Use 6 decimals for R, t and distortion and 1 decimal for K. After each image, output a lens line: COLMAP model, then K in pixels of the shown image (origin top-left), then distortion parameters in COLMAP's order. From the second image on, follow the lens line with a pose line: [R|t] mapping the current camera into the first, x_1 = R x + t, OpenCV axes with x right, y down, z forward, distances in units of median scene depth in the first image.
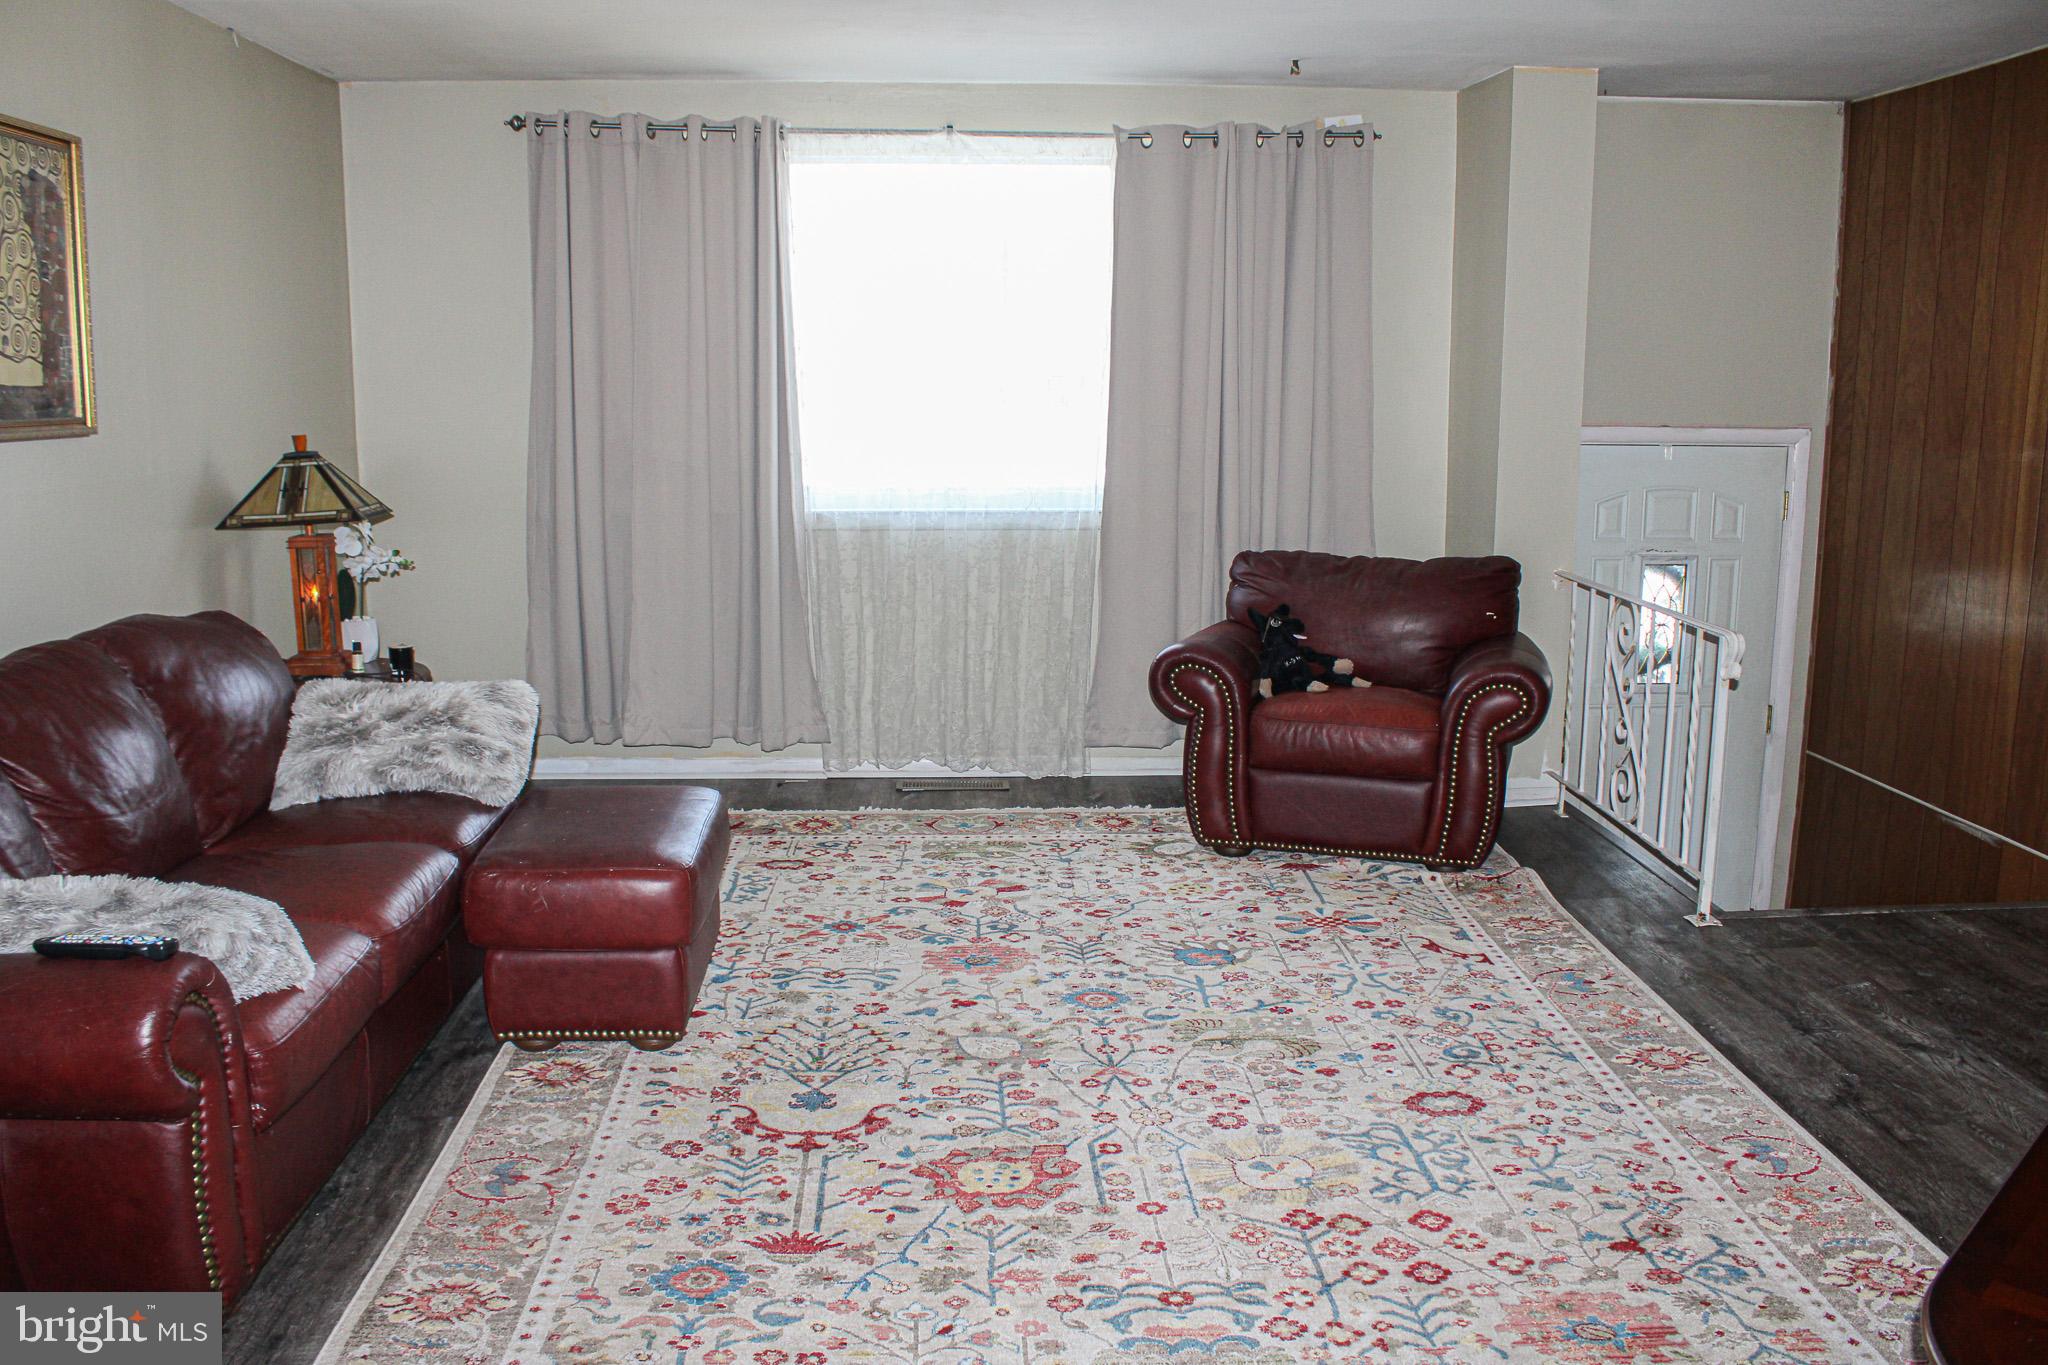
lens RADIAL K [[1709.1, 0, 996.0], [0, 1709.1, 675.1], [0, 0, 1]] dist [-0.160506, 0.143827]
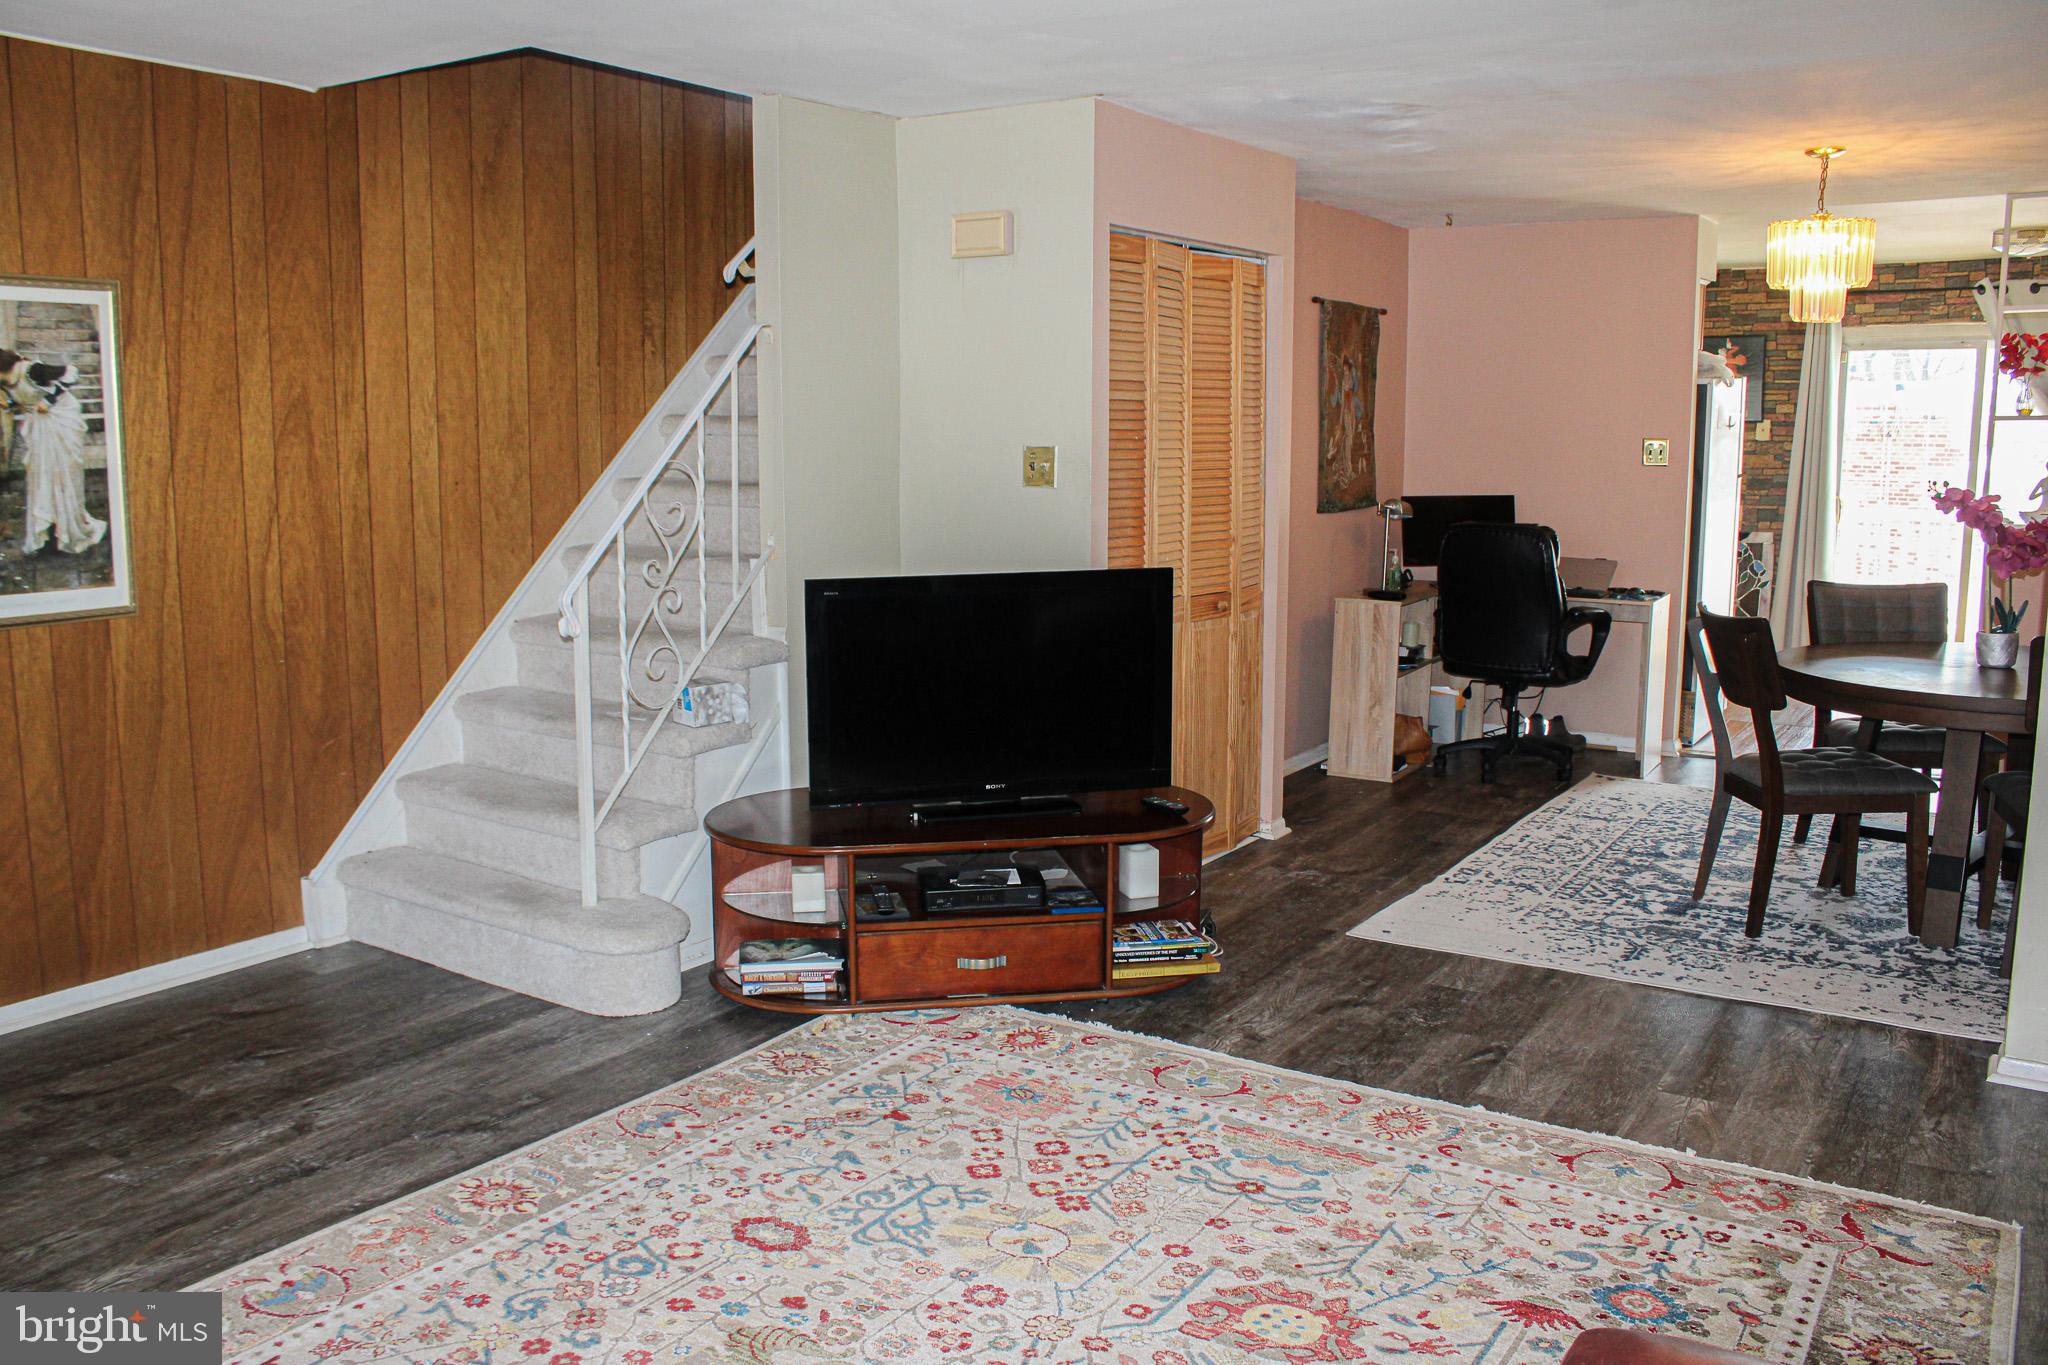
lens RADIAL K [[1709.1, 0, 996.0], [0, 1709.1, 675.1], [0, 0, 1]] dist [-0.160506, 0.143827]
pose [[-0.807754, -0.087371, 0.583009, -0.258884], [0.104786, 0.951929, 0.287838, -0.218071], [-0.580131, 0.293594, -0.759770, 1.170891]]
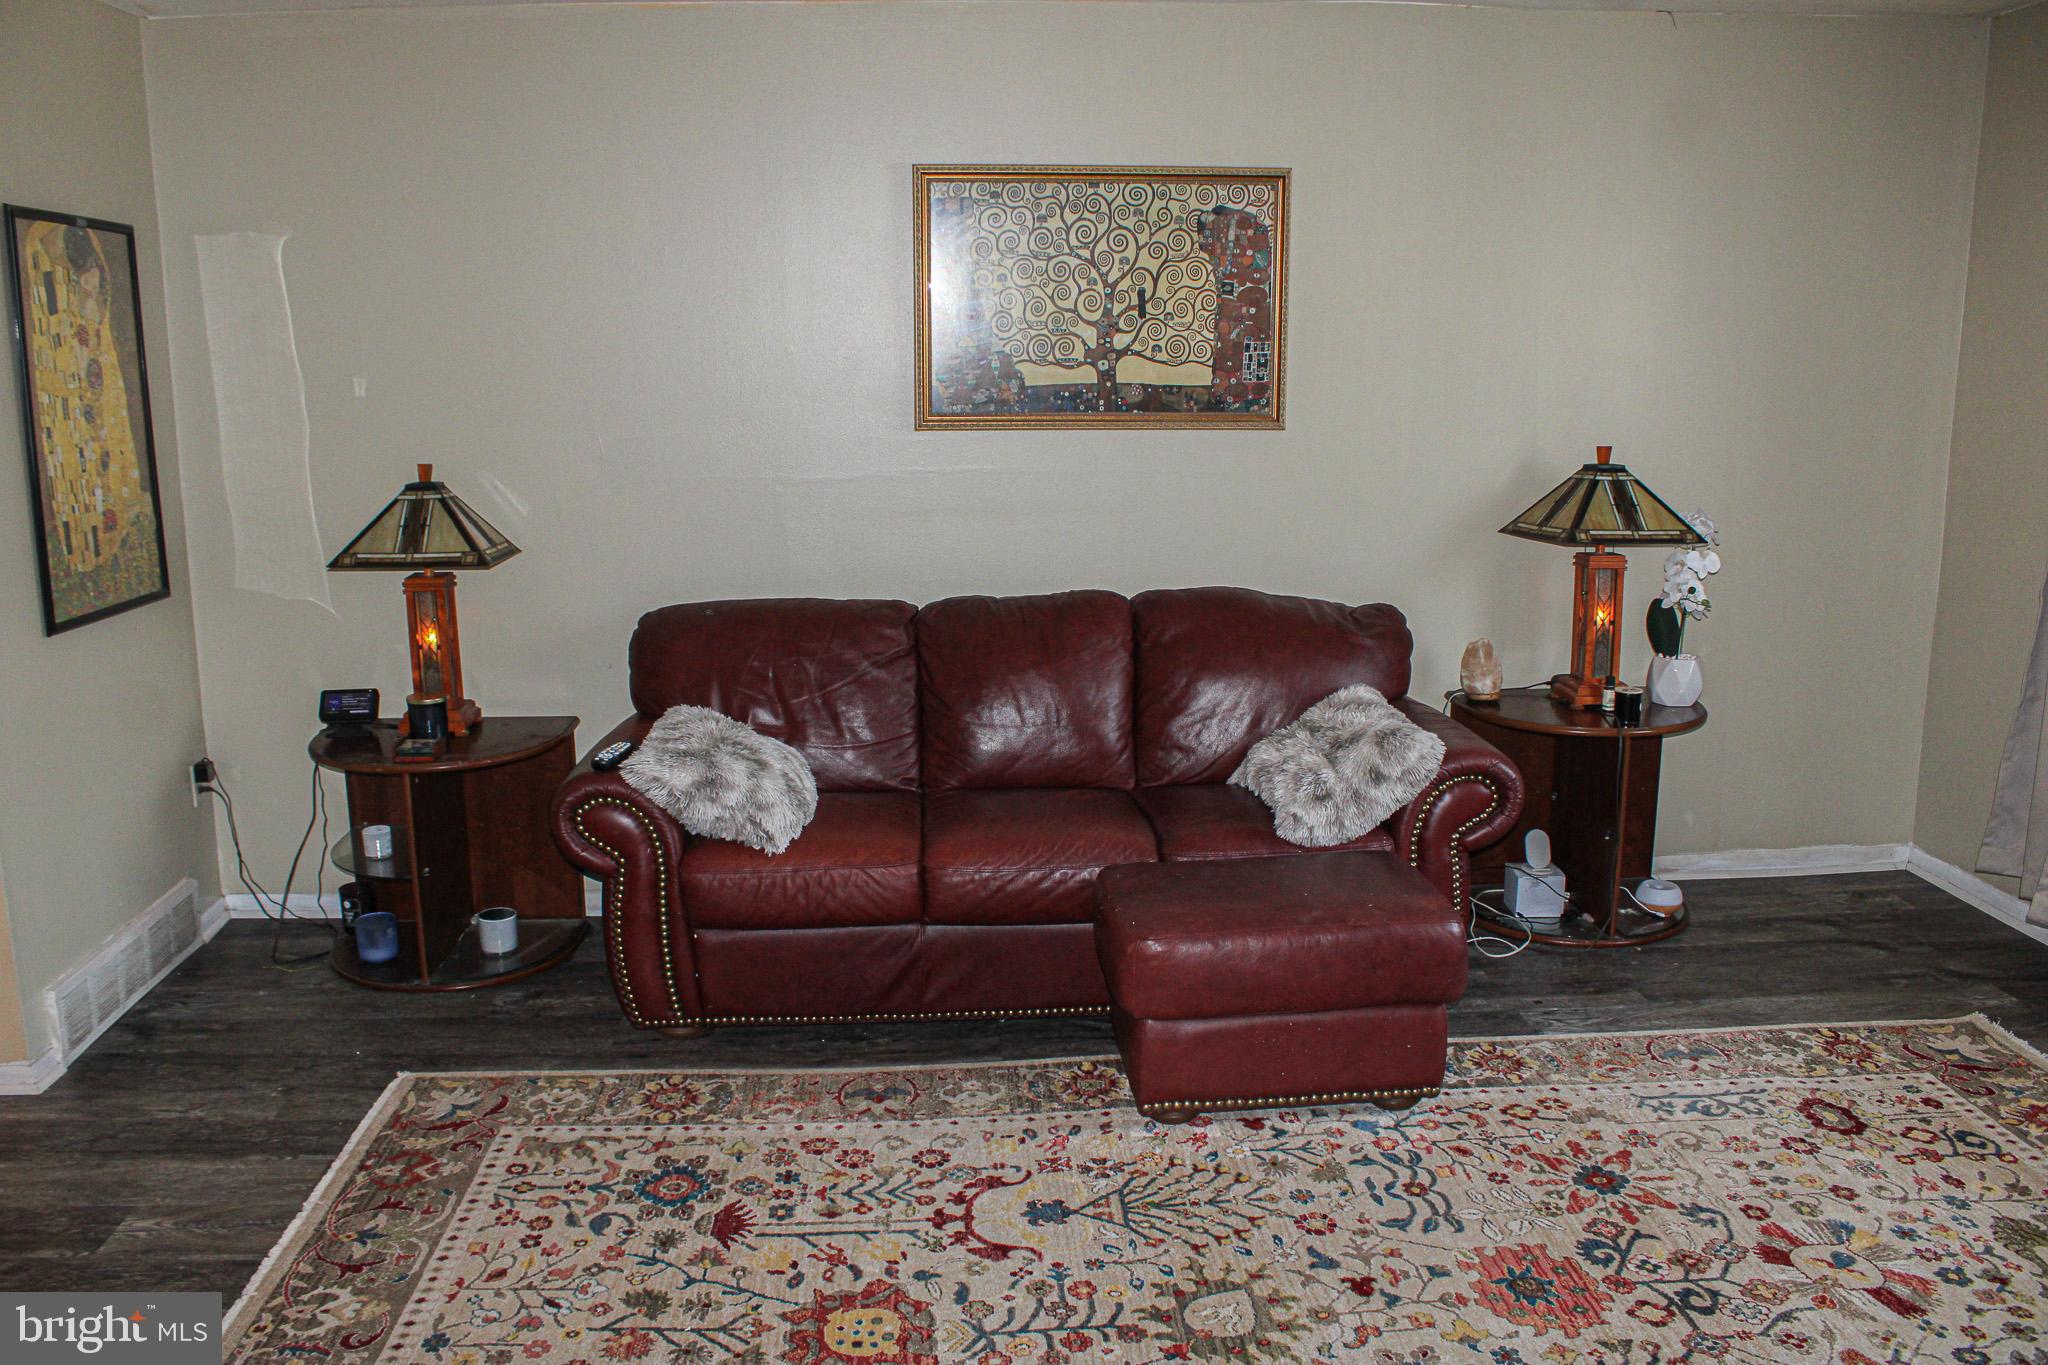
lens RADIAL K [[1709.1, 0, 996.0], [0, 1709.1, 675.1], [0, 0, 1]] dist [-0.160506, 0.143827]
pose [[0.011011, 0.193377, -0.981063, 0.554753], [-0.167389, 0.967634, 0.188852, -0.148163], [0.985829, 0.162139, 0.043024, 0.683587]]
